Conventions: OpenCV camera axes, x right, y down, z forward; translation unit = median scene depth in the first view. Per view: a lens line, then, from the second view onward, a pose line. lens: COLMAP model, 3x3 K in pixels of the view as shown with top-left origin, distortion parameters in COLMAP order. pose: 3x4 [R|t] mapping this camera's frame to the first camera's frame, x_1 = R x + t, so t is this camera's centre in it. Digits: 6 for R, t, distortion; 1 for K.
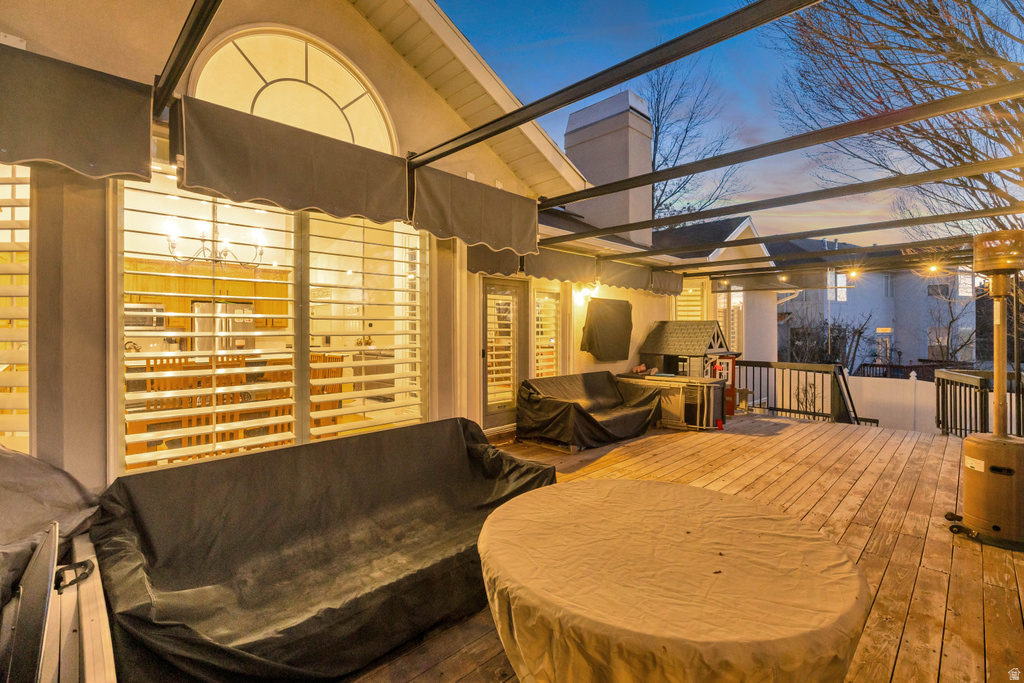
lens RADIAL K [[462.5, 0, 508.1], [0, 462.5, 332.5], [0, 0, 1]] dist [0.003424, 0.000621]
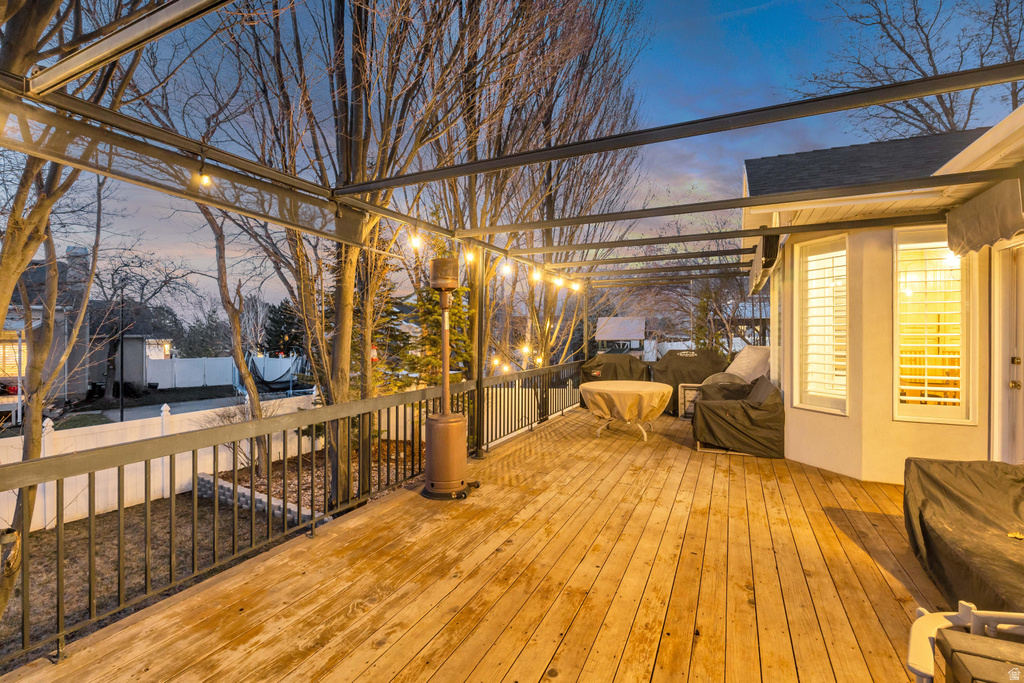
lens RADIAL K [[462.5, 0, 512.6], [0, 462.5, 333.7], [0, 0, 1]] dist [0.003424, 0.000621]
pose [[-0.940779, 0.009271, -0.338894, 1.061782], [0.003642, 0.999845, 0.017244, -0.015641], [0.339001, 0.014988, -0.940667, 1.826140]]
